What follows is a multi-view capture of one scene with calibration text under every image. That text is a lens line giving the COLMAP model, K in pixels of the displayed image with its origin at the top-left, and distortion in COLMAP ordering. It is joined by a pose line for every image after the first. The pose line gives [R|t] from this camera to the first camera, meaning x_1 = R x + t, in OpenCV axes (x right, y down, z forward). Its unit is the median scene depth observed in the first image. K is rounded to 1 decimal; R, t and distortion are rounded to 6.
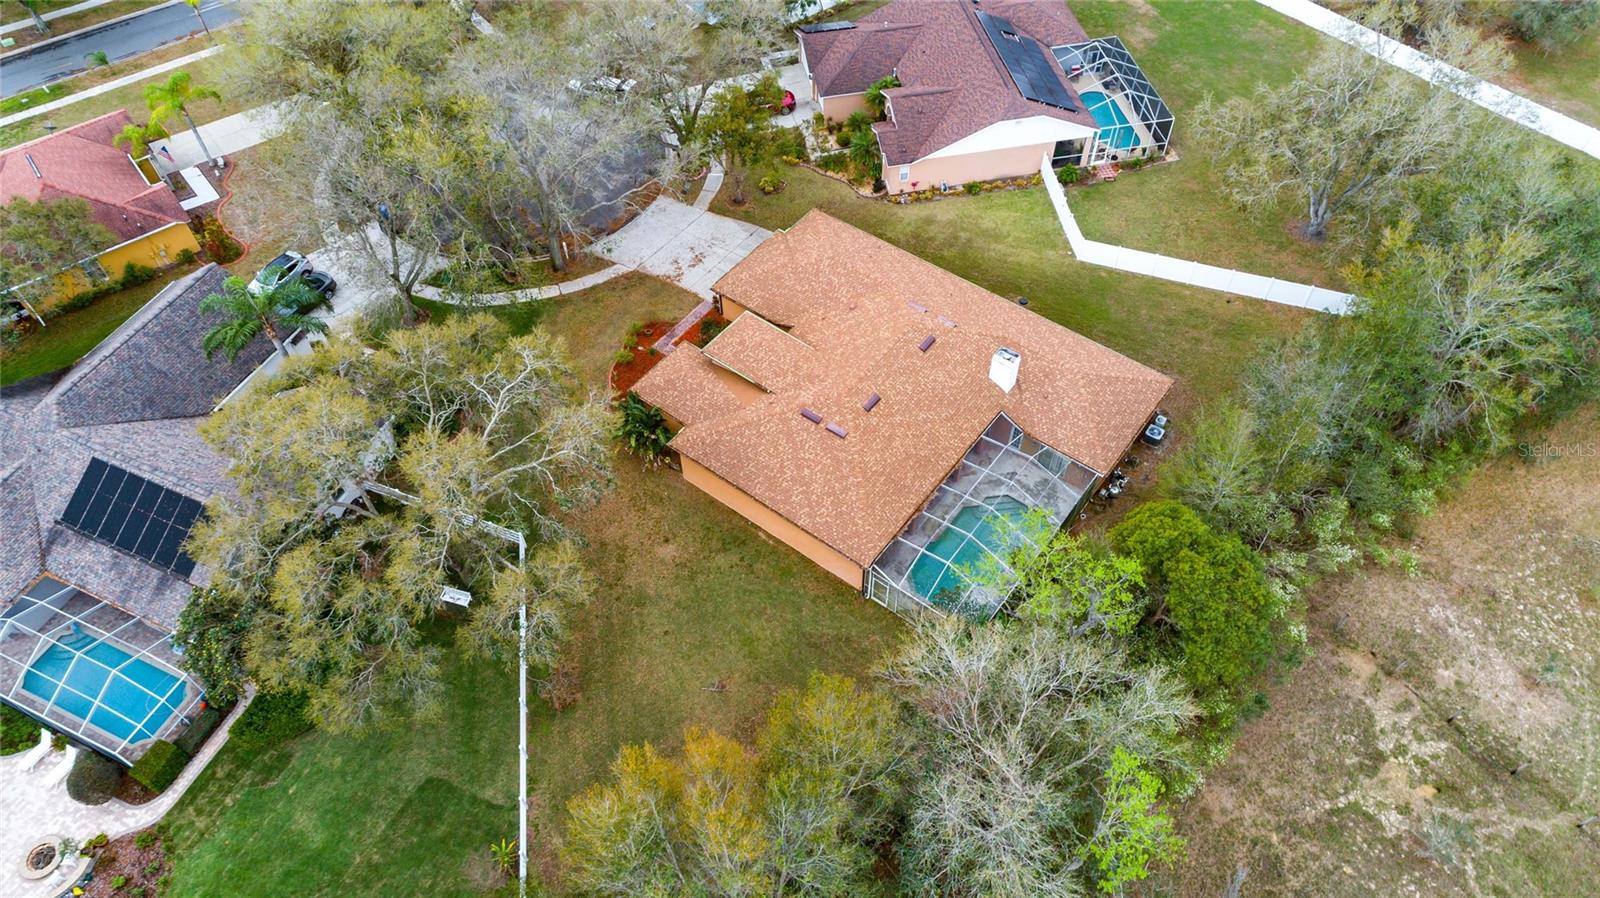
lens RADIAL K [[1032.8, 0, 800.0], [0, 1032.8, 449.0], [0, 0, 1]] dist [0.005803, 0.003491]
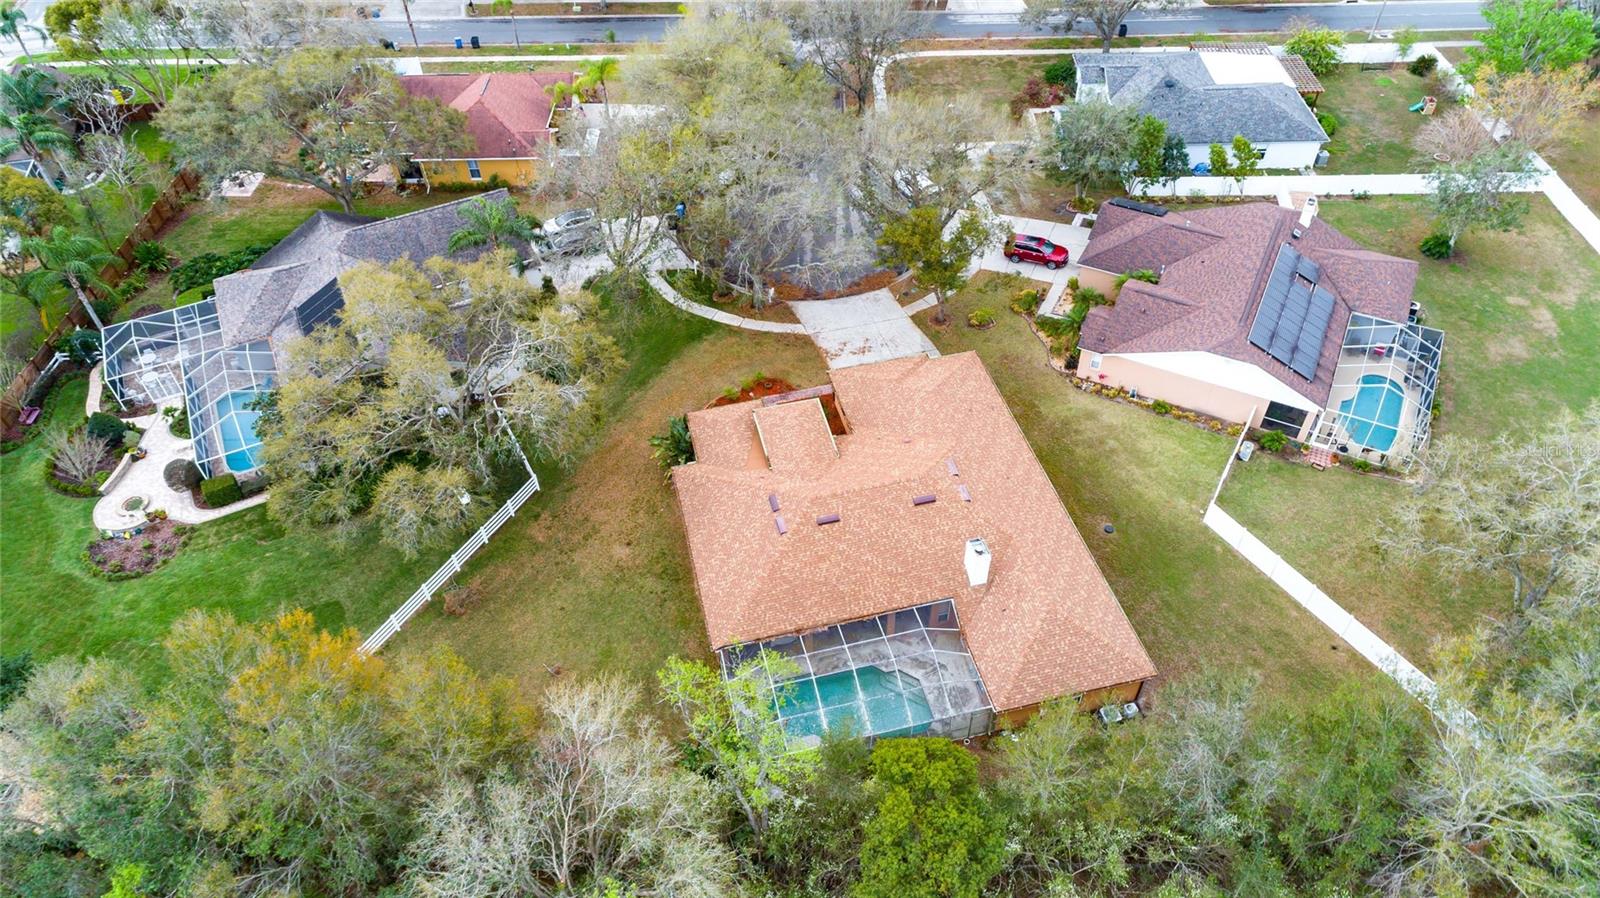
lens RADIAL K [[1032.8, 0, 800.0], [0, 1032.8, 449.0], [0, 0, 1]] dist [0.005803, 0.003491]
pose [[0.783557, 0.443977, -0.434653, 0.339402], [-0.484856, 0.874386, 0.019083, -0.082660], [0.388526, 0.195792, 0.900396, 0.051437]]
